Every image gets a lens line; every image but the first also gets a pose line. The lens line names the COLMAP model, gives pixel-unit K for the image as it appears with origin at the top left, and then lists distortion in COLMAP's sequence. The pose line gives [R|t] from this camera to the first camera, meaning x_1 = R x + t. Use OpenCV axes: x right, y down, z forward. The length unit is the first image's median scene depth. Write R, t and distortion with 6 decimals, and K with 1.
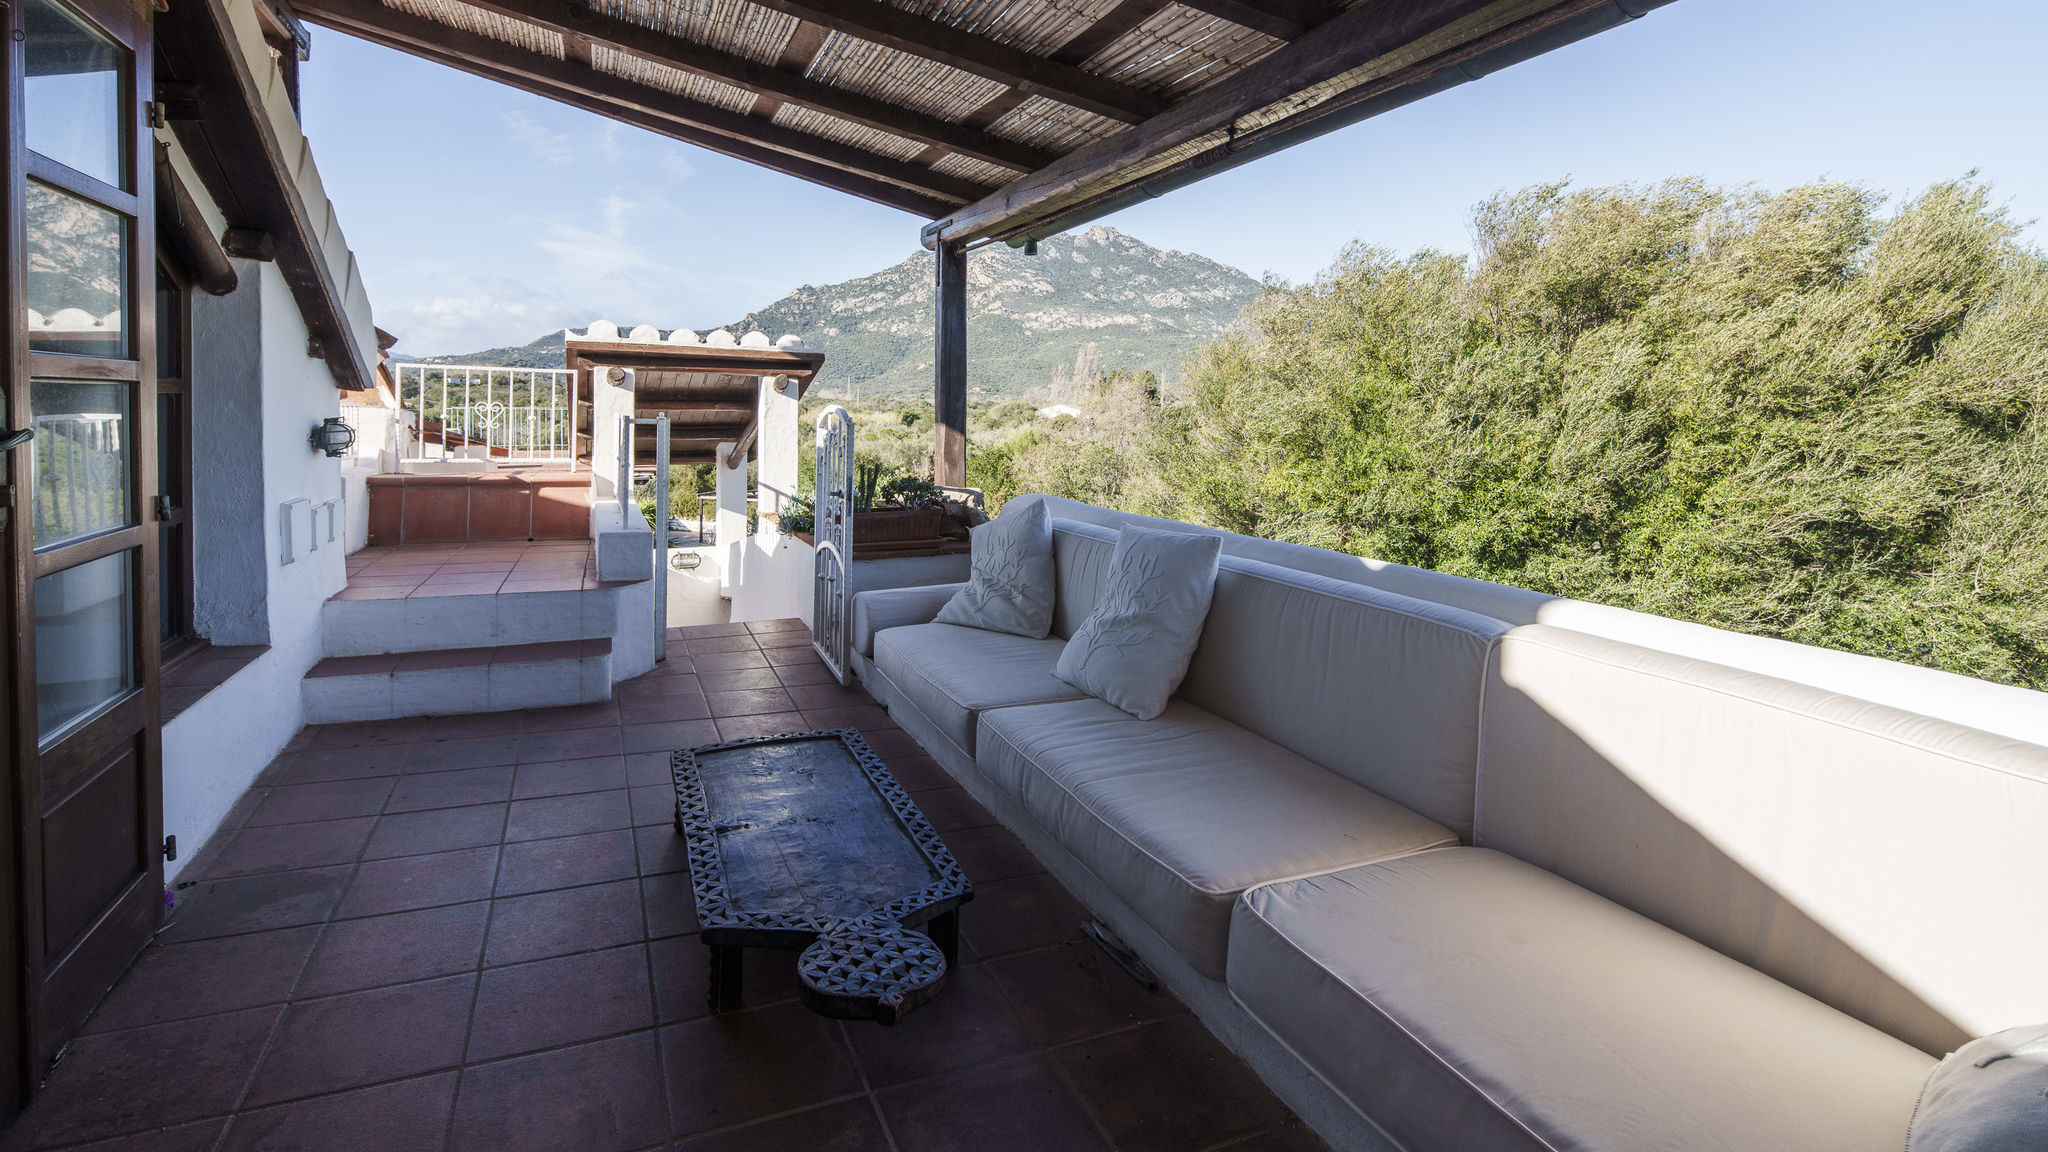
lens RADIAL K [[1001.4, 0, 1018.0], [0, 1001.4, 586.1], [0, 0, 1]] dist [0.001847, -0.001607]
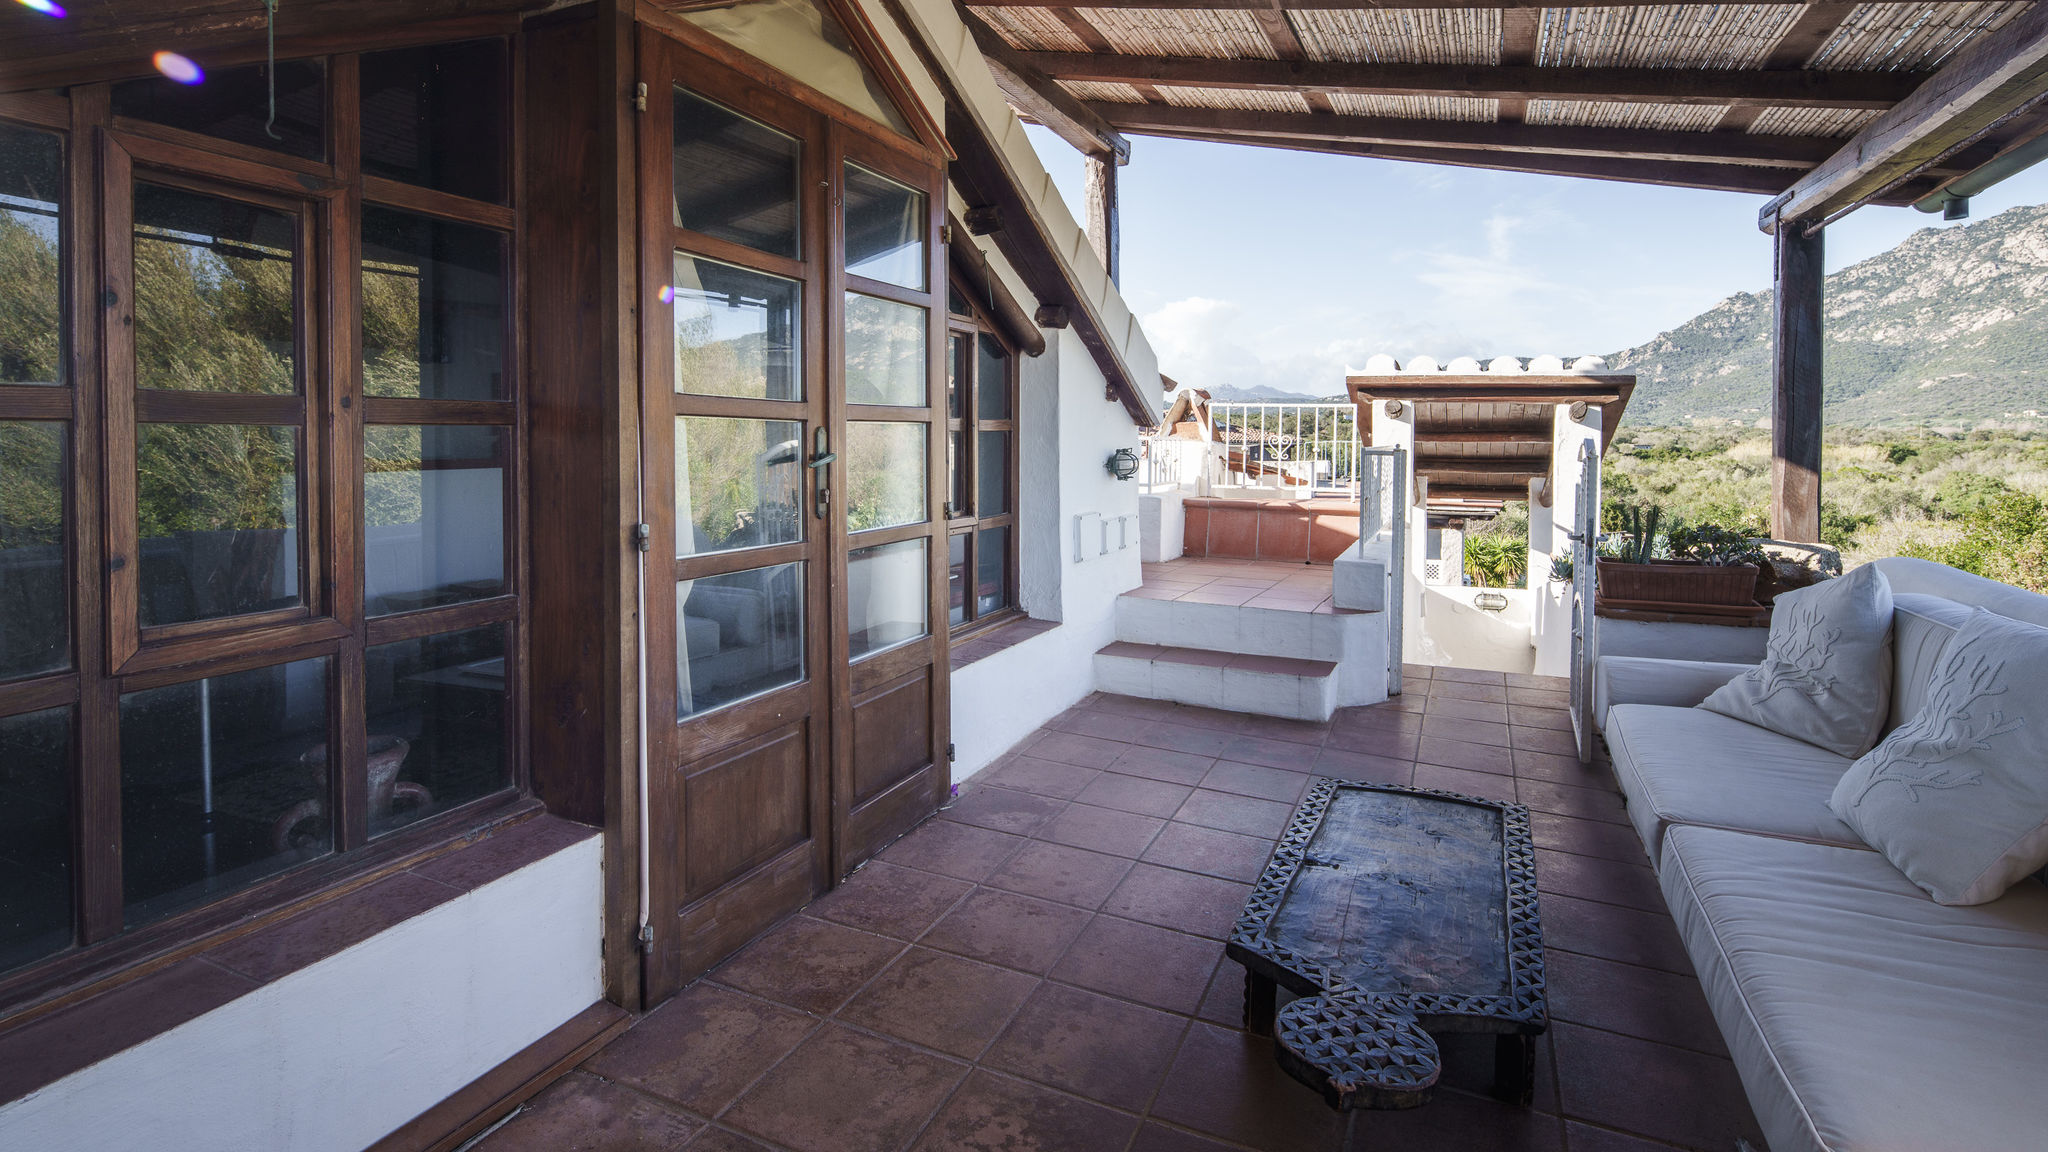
lens RADIAL K [[988.5, 0, 987.9], [0, 988.5, 607.7], [0, 0, 1]] dist [0.000372, -0.000985]
pose [[0.660057, 0.120165, -0.741542, 0.144799], [-0.127546, 0.990718, 0.047013, -0.009211], [0.740308, 0.063550, 0.669257, 0.068736]]
